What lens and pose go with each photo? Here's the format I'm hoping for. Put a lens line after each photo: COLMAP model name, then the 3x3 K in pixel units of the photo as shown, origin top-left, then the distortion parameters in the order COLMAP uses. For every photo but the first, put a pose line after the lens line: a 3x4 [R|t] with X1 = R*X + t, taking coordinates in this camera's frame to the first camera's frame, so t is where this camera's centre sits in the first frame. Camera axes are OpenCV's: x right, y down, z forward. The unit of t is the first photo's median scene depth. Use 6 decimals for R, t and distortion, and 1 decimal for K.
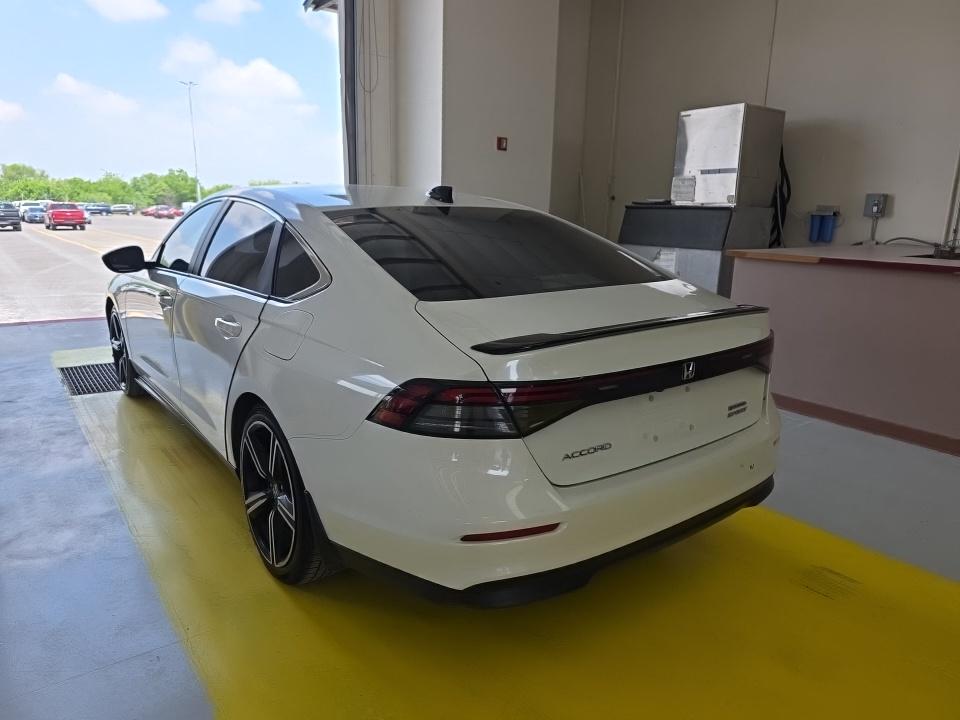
lens RADIAL K [[631.7, 0, 480.0], [0, 631.7, 360.0], [0, 0, 1]] dist [0.040799, -0.001198]
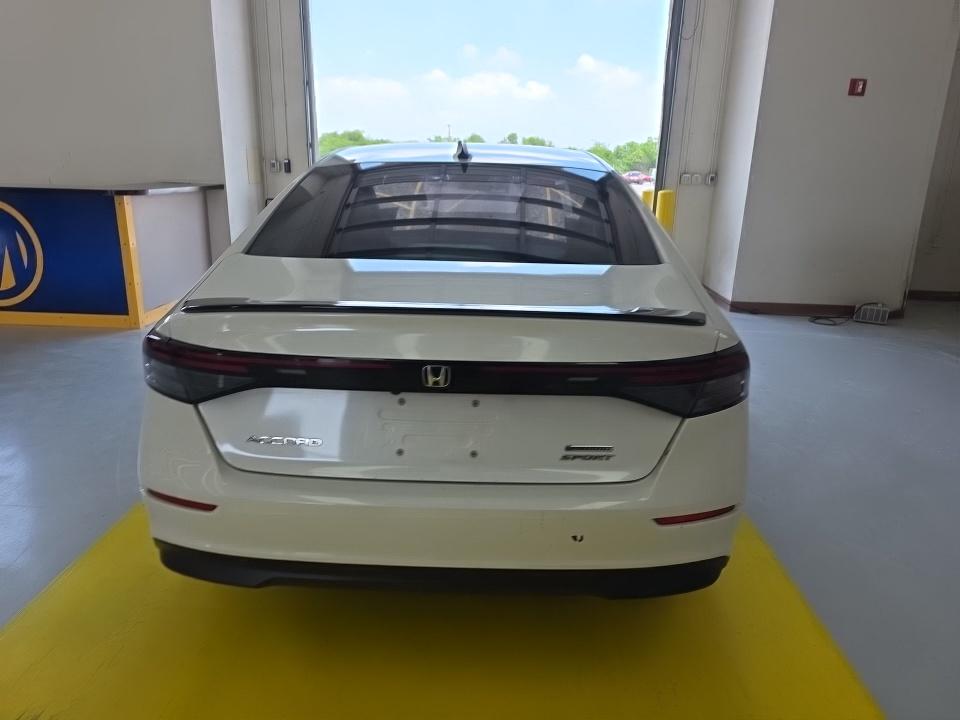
lens RADIAL K [[631.7, 0, 480.0], [0, 631.7, 360.0], [0, 0, 1]] dist [0.040799, -0.001198]
pose [[0.798346, 0.188454, -0.571952, 0.701002], [-0.159244, 0.982029, 0.101295, -0.076629], [0.580763, 0.010212, 0.814009, 0.367586]]
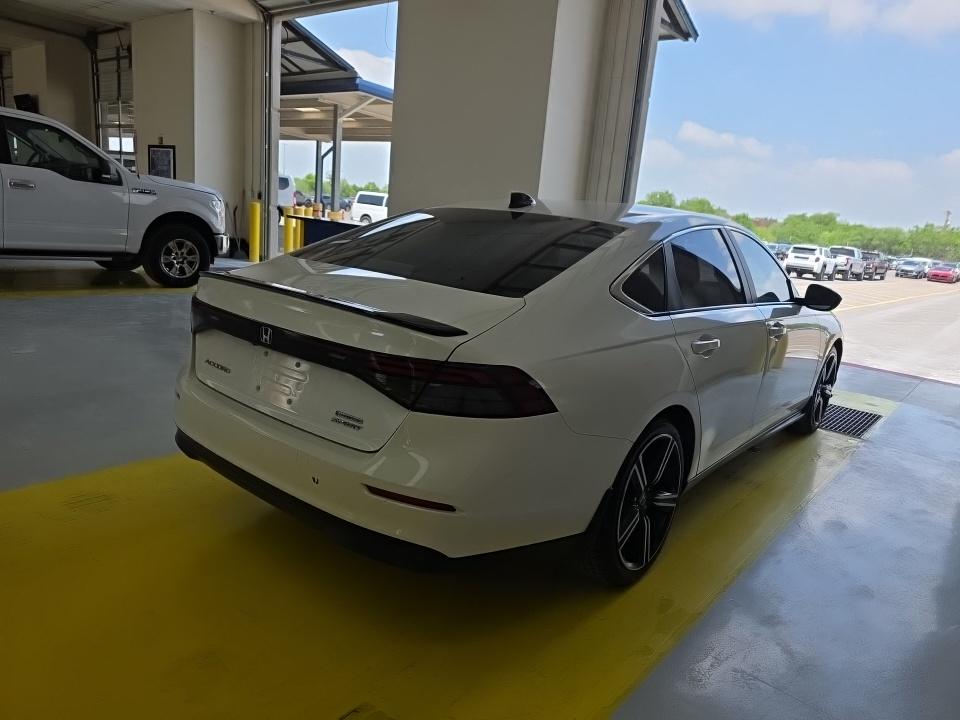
lens RADIAL K [[664.3, 0, 480.0], [0, 664.3, 360.0], [0, 0, 1]] dist [-0.007955, -0.003612]
pose [[0.238128, 0.216029, -0.946904, 1.317043], [-0.305820, 0.942034, 0.138010, -0.186326], [0.921829, 0.256718, 0.290390, 0.896276]]
